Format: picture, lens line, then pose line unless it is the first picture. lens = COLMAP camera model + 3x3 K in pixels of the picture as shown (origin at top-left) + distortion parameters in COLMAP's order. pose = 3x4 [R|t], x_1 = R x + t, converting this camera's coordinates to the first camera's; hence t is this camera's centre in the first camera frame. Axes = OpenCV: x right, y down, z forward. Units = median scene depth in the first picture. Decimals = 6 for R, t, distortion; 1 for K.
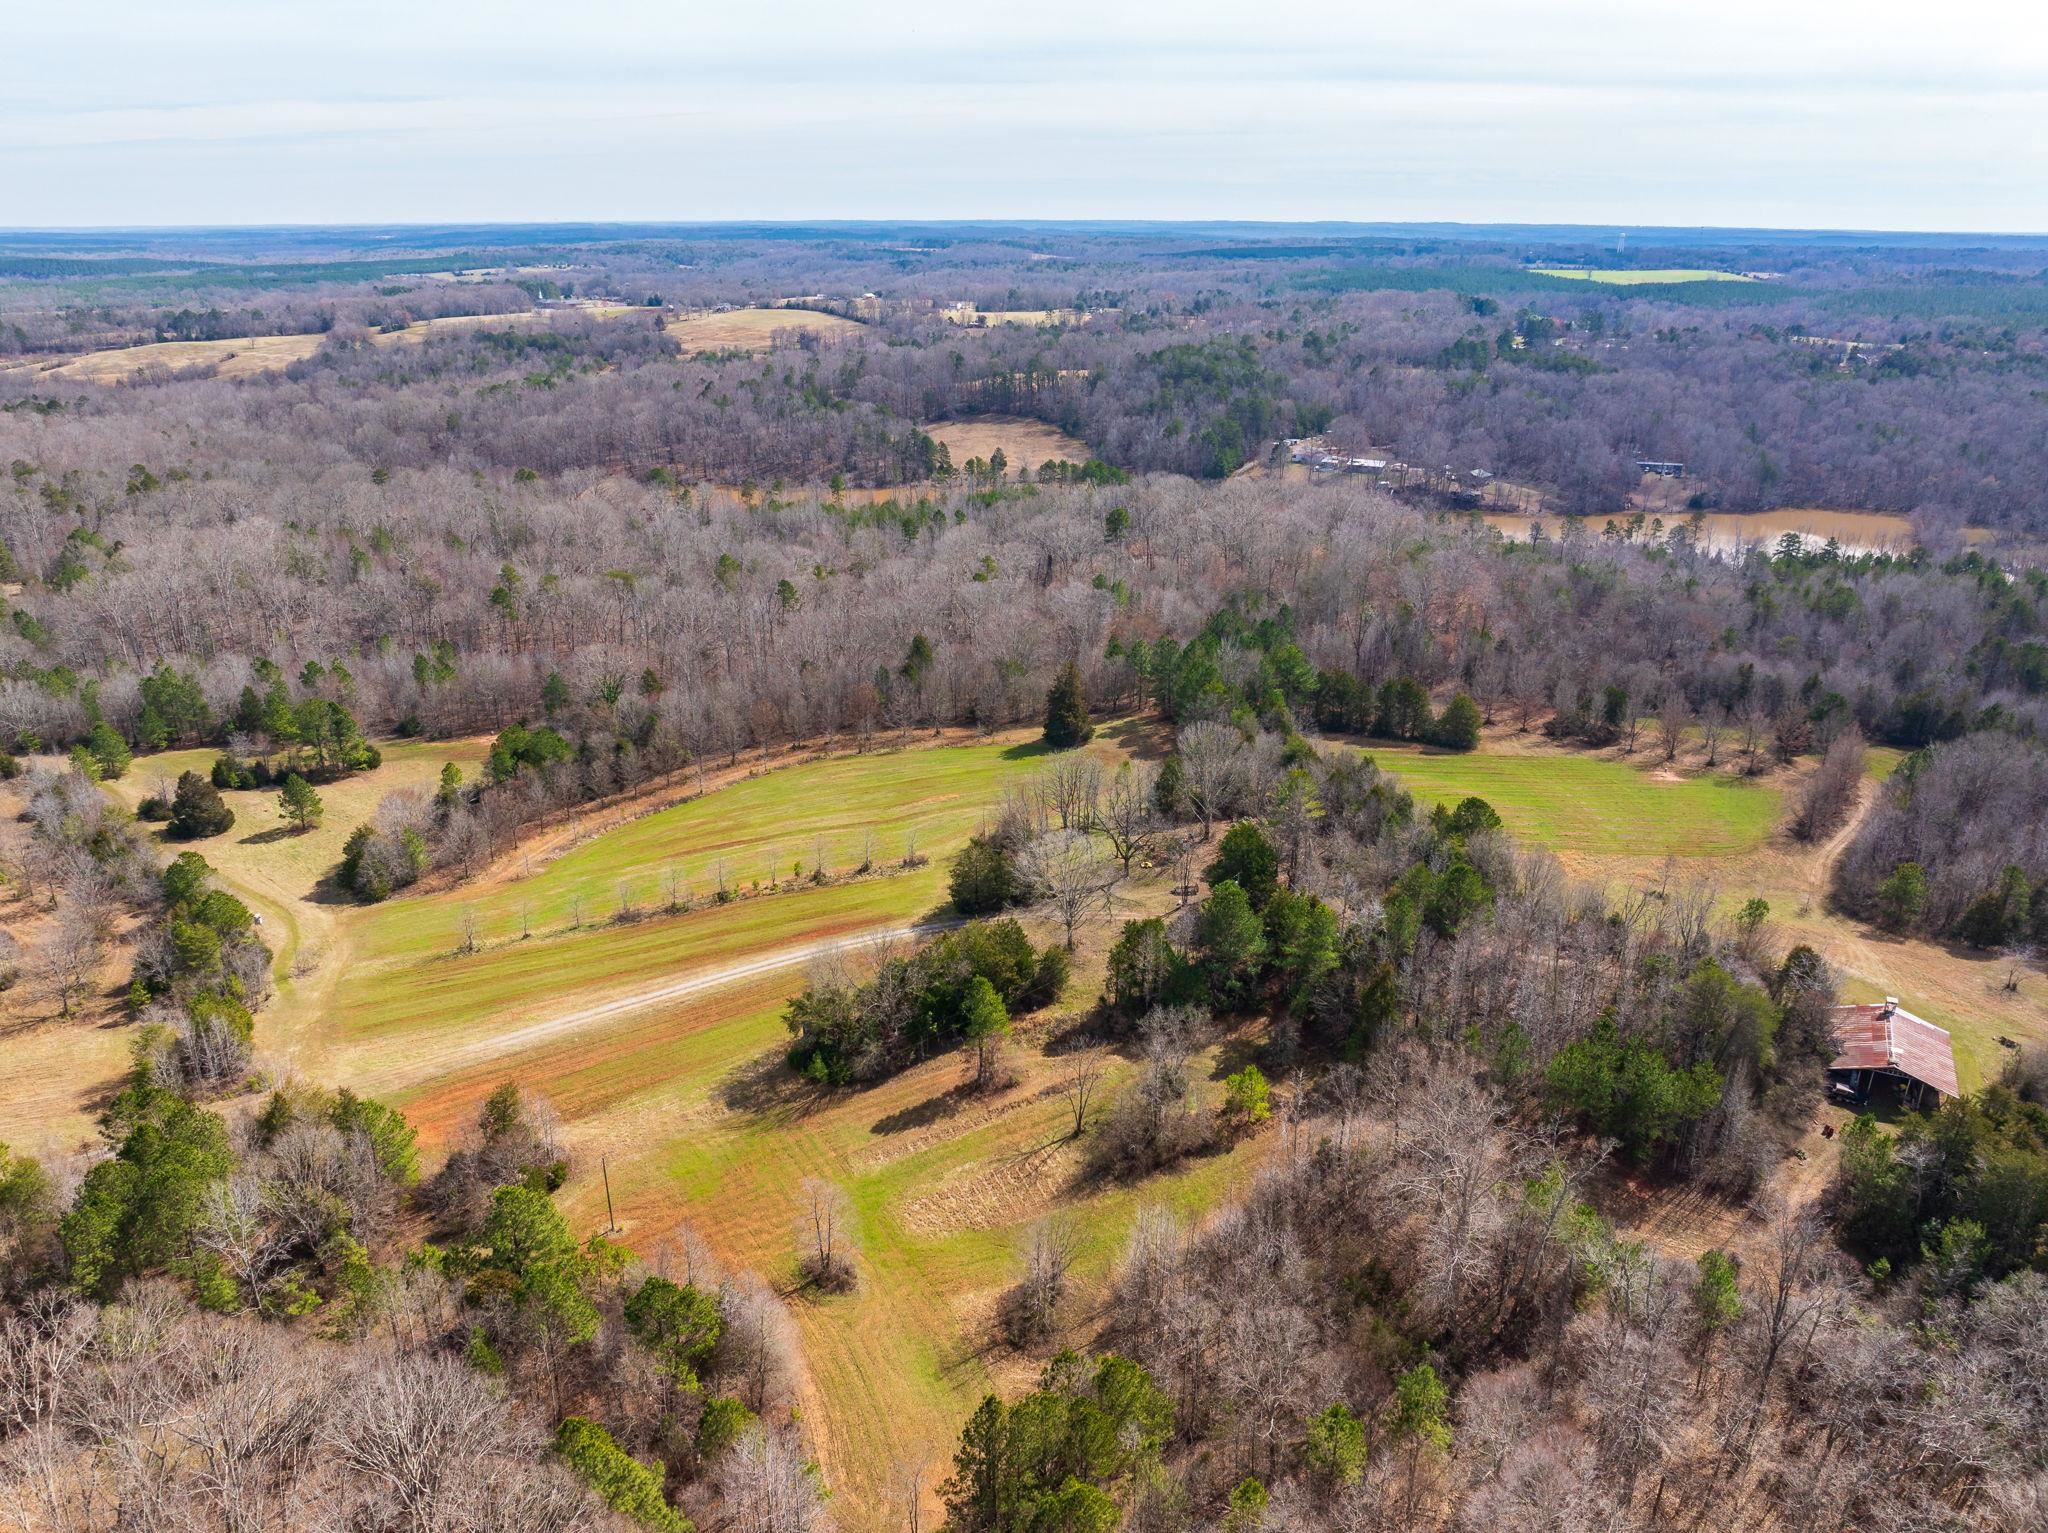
lens RADIAL K [[1441.0, 0, 1031.0], [0, 1441.0, 761.4], [0, 0, 1]] dist [-0.065234, 0.034377]
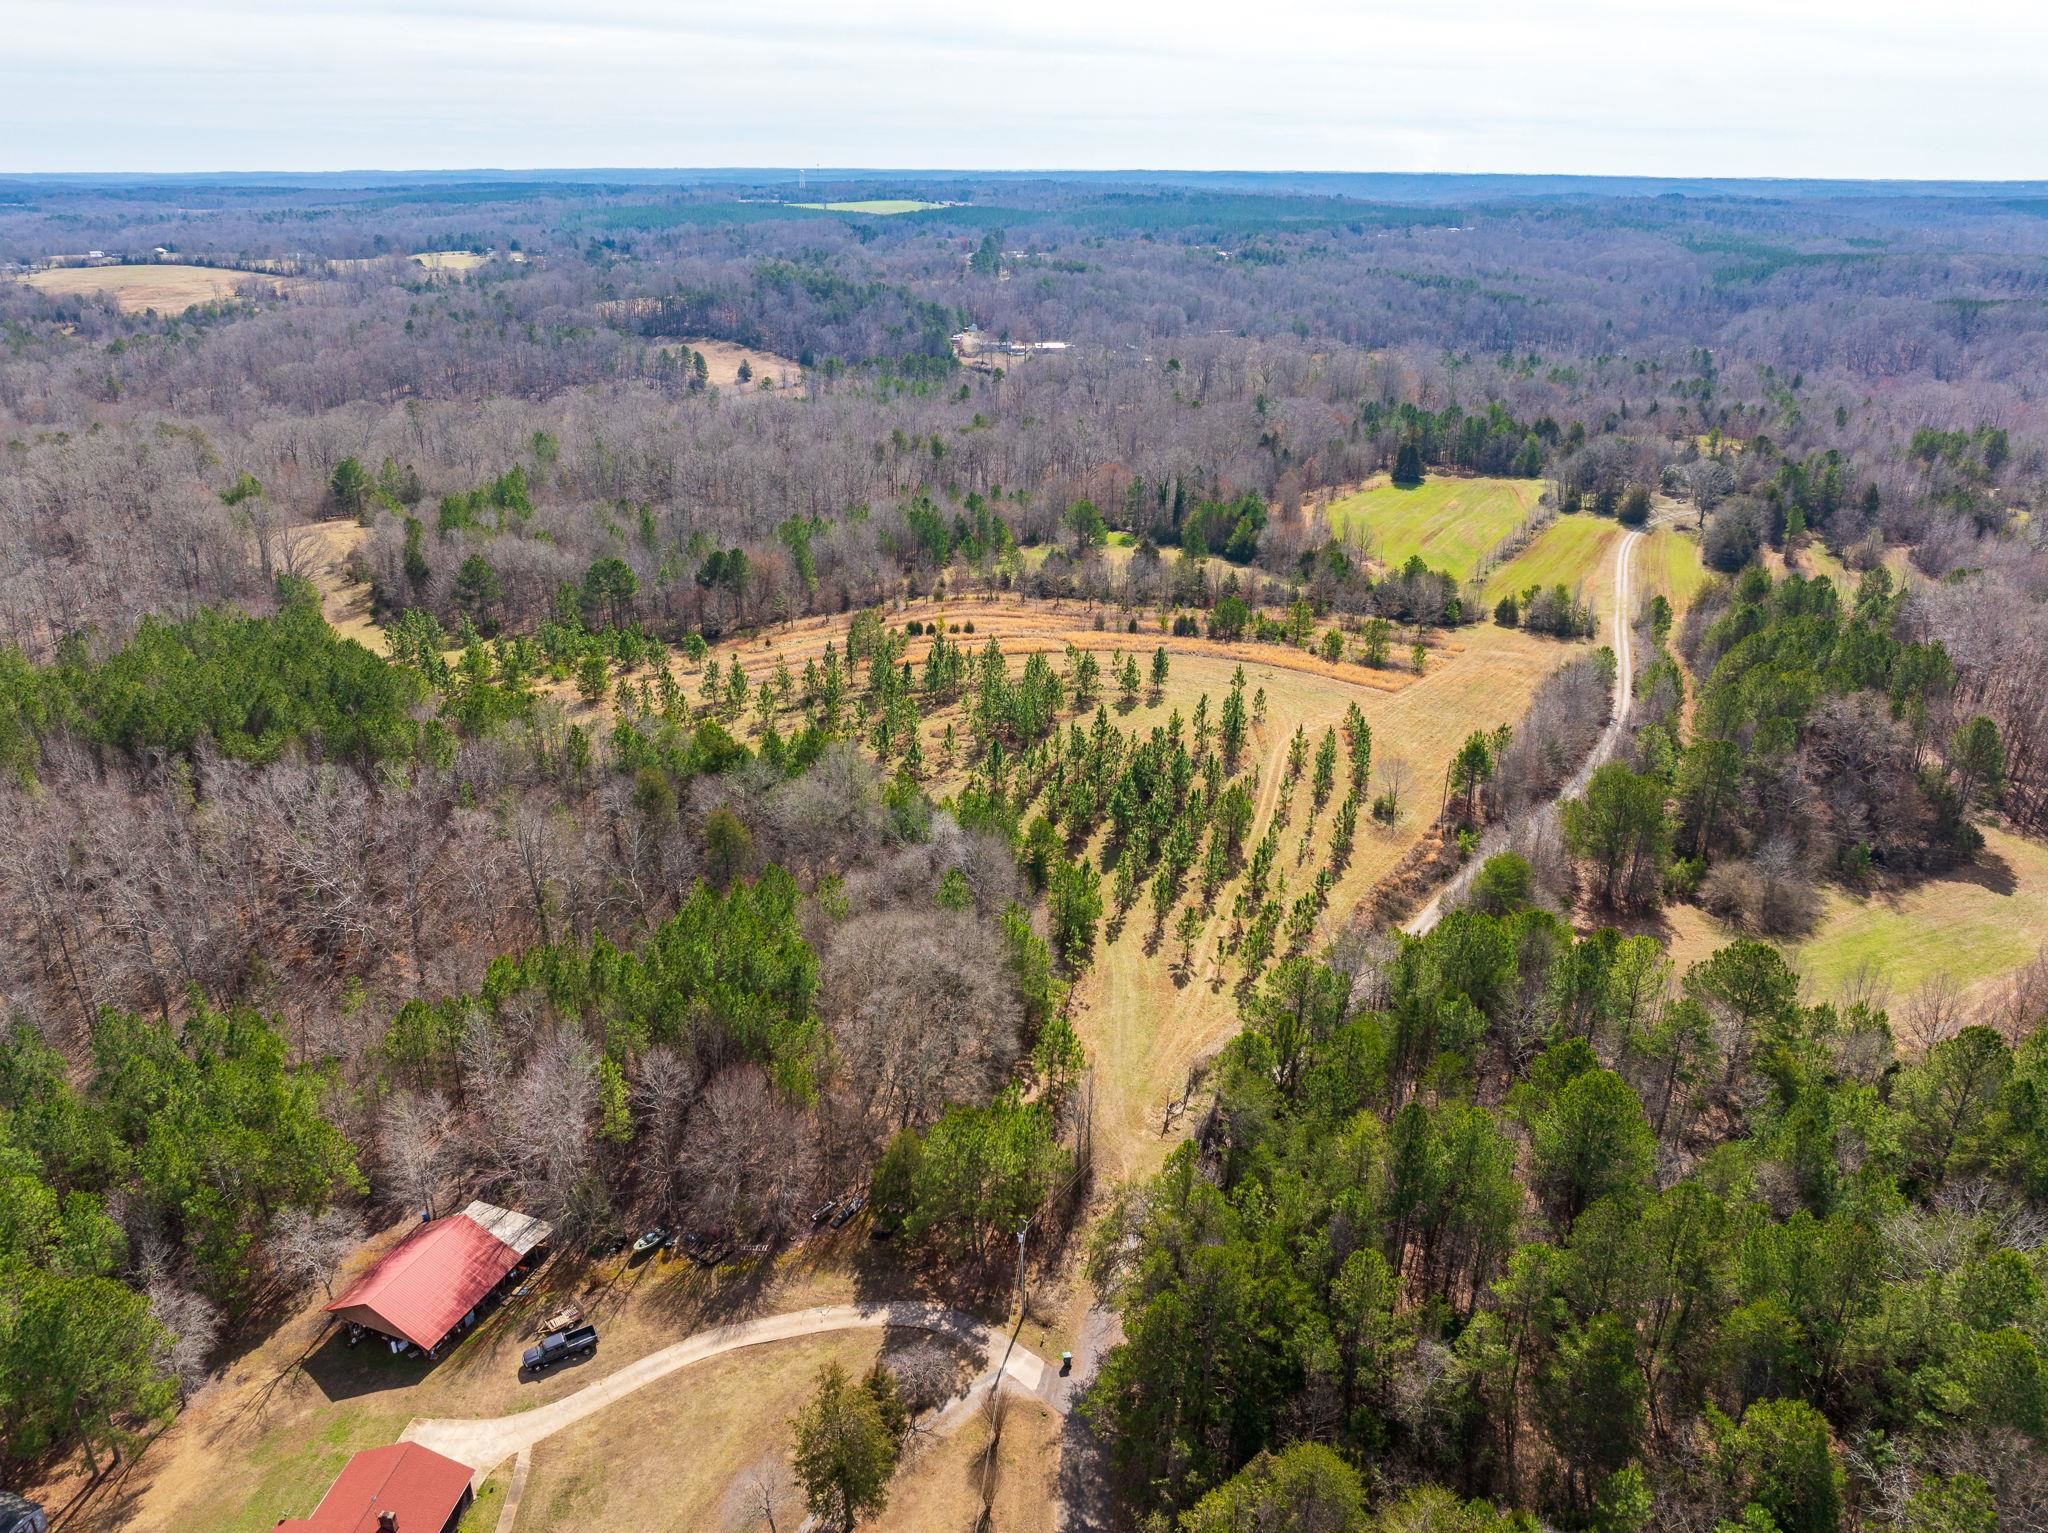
lens RADIAL K [[1429.1, 0, 1029.9], [0, 1429.1, 773.0], [0, 0, 1]] dist [-0.043938, 0.012941]
pose [[0.809622, -0.230350, 0.539863, -1.217419], [0.207625, 0.972700, 0.103664, 0.050300], [-0.549003, 0.028160, 0.835346, -0.035894]]
